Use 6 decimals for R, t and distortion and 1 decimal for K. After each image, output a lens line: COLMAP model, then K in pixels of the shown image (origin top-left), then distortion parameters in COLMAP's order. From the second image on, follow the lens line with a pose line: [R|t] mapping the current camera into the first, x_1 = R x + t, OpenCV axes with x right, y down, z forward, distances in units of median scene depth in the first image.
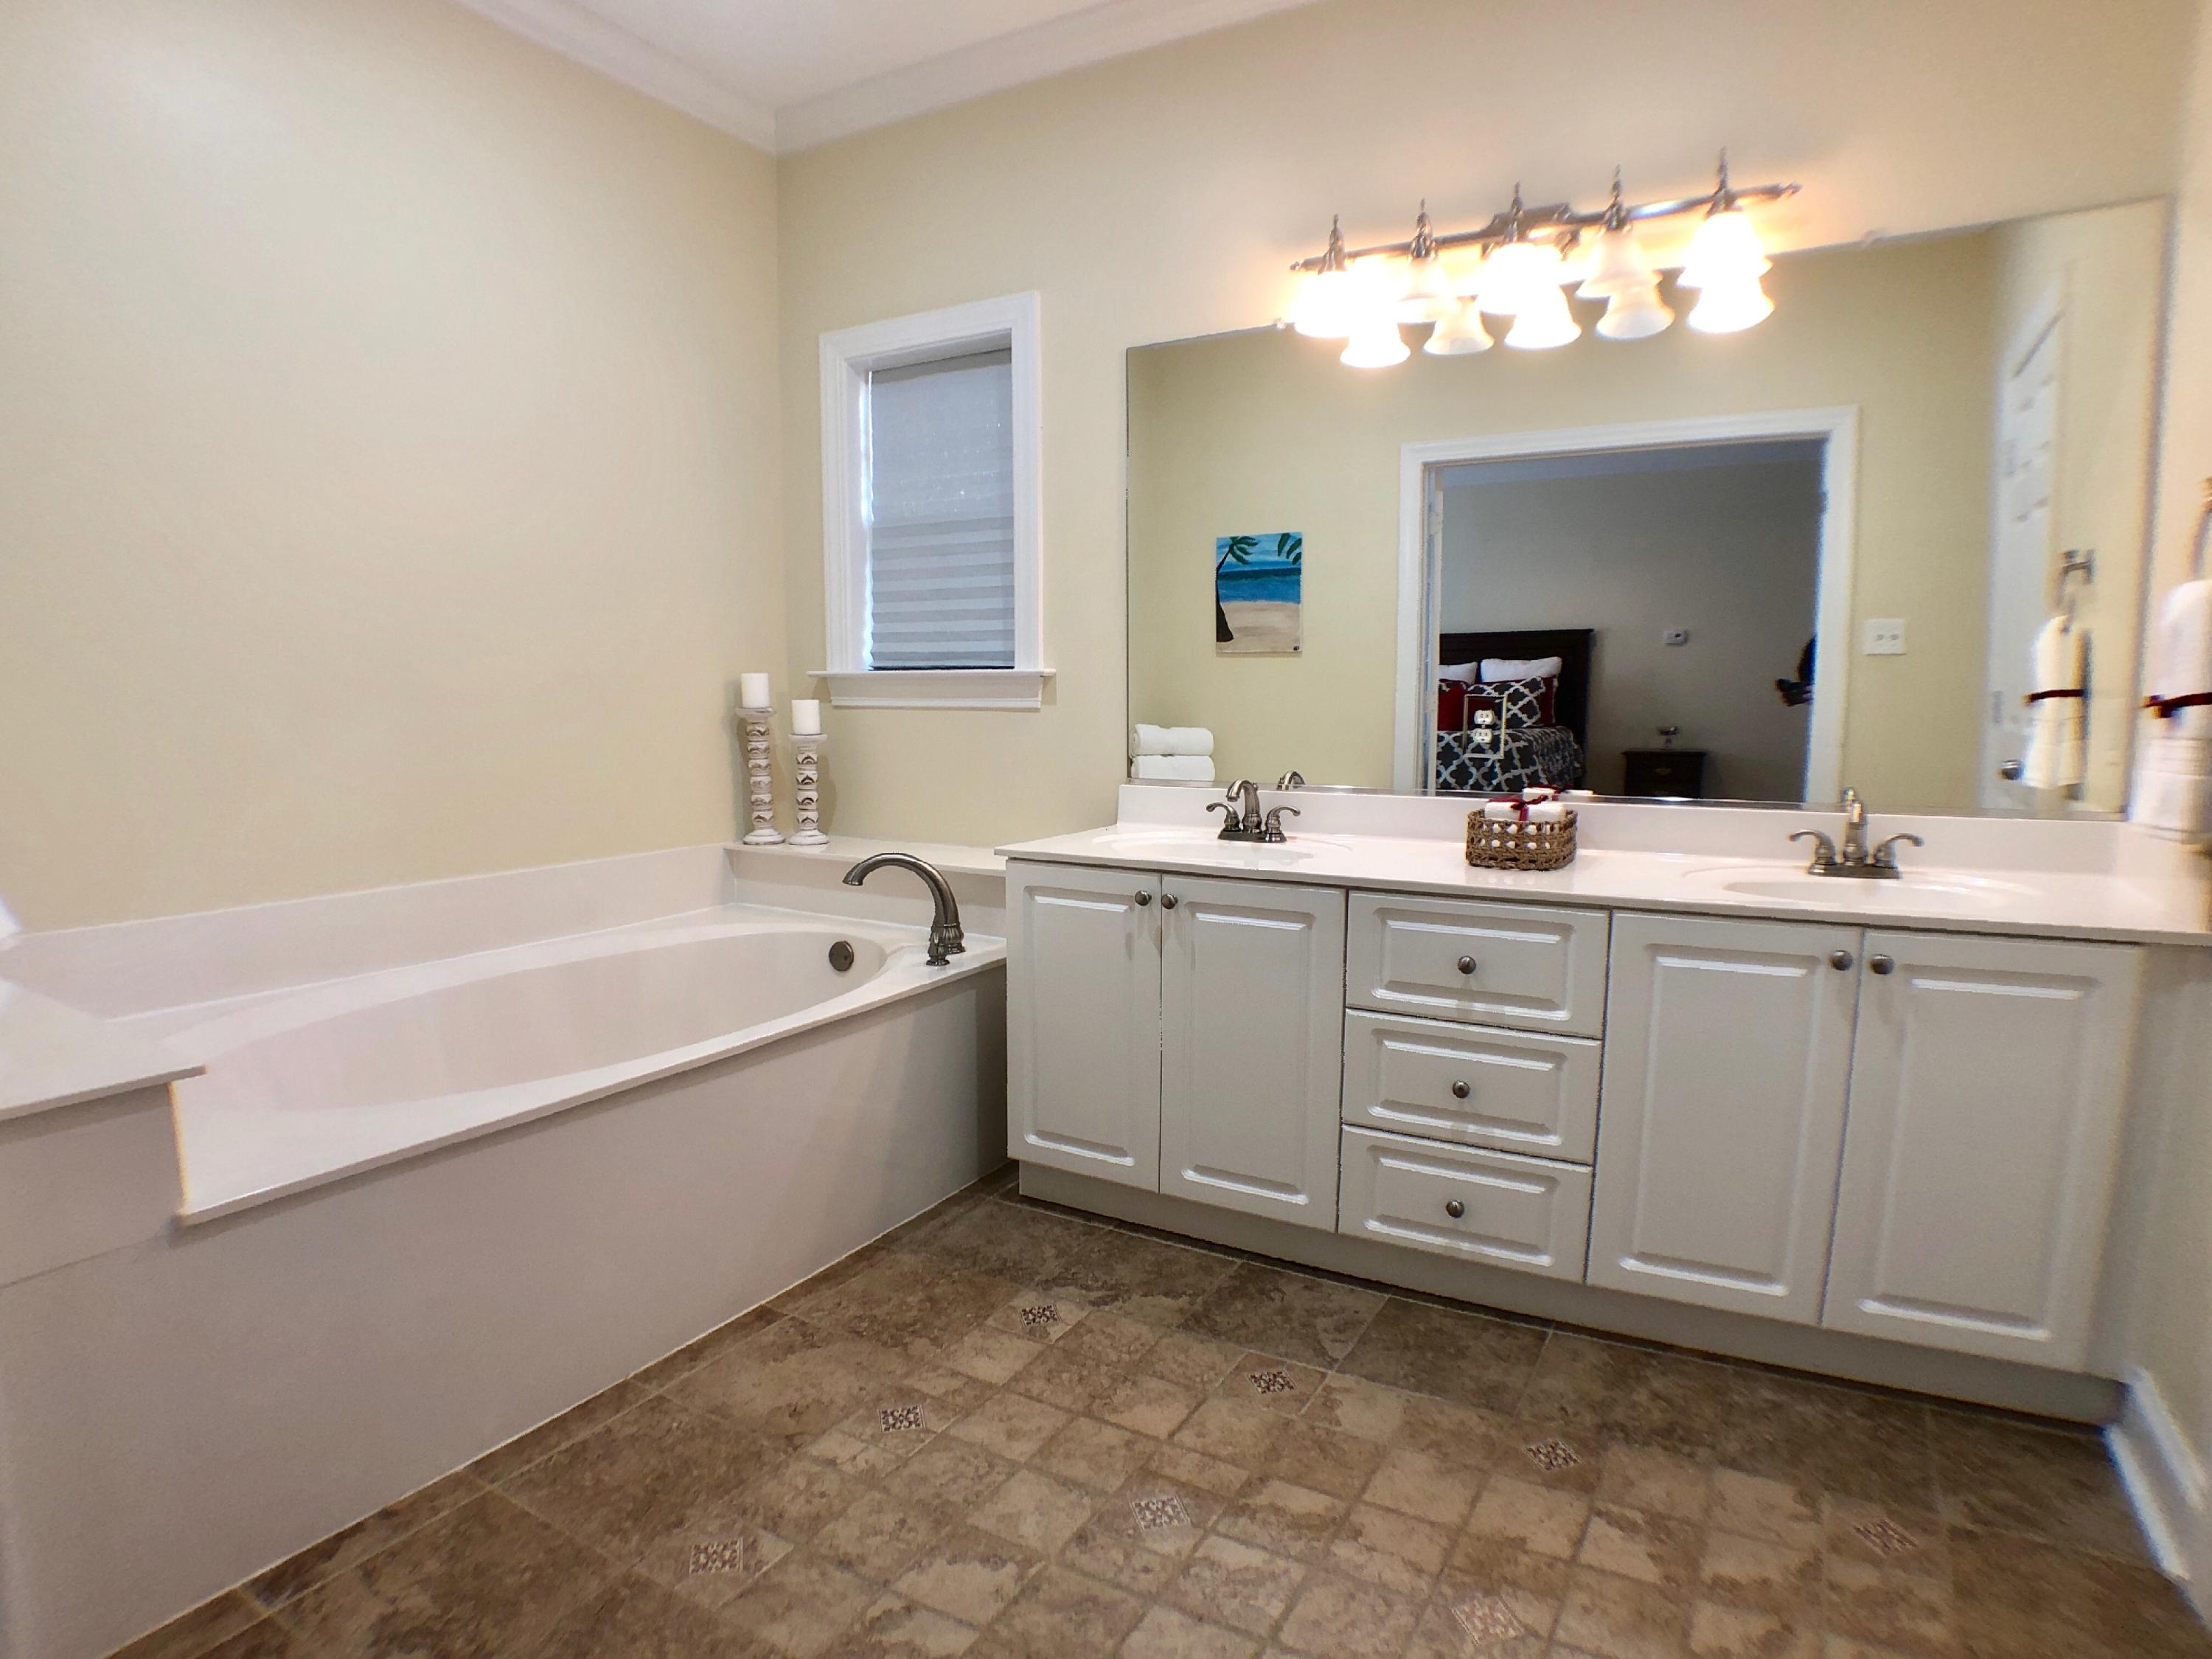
lens RADIAL K [[1198.2, 0, 1097.6], [0, 1198.2, 834.6], [0, 0, 1]] dist [-0.087466, -0.003645]
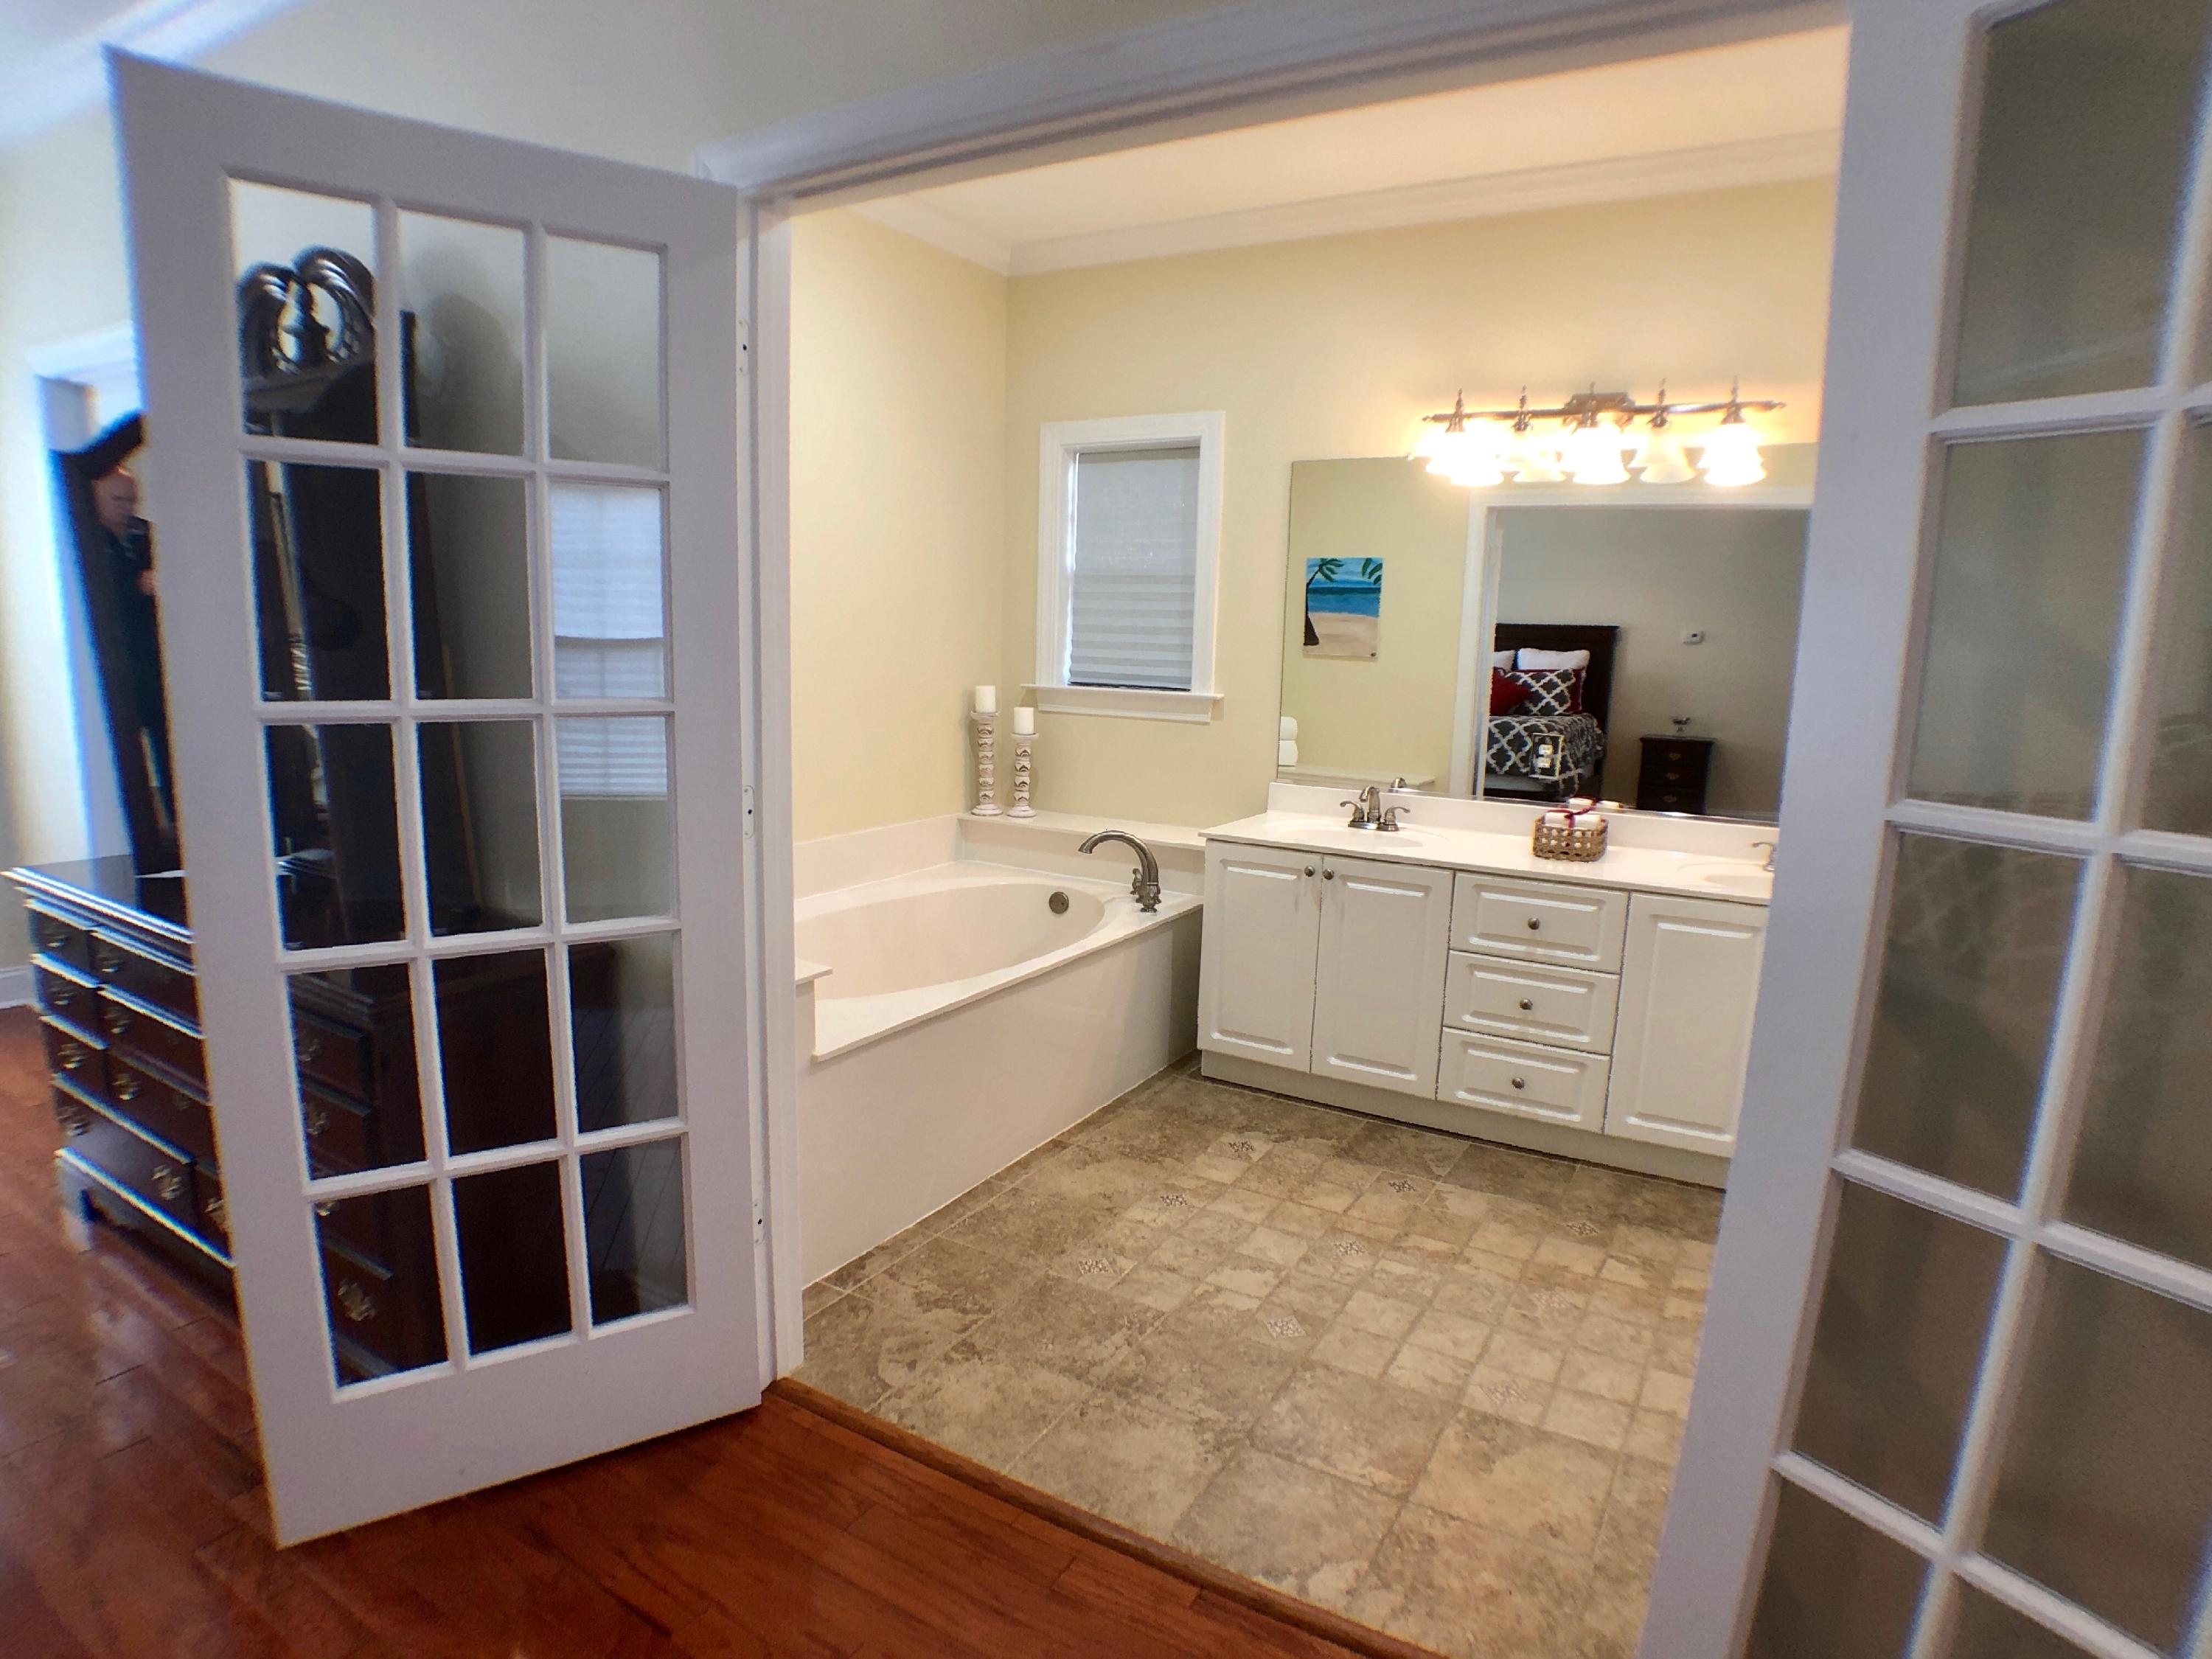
lens RADIAL K [[1198.2, 0, 1088.3], [0, 1198.2, 842.7], [0, 0, 1]] dist [-0.087466, -0.003645]
pose [[0.999629, 0.025500, -0.009536, -0.197035], [-0.024885, 0.997901, 0.059782, -0.055601], [0.011041, -0.059522, 0.998166, -0.408291]]
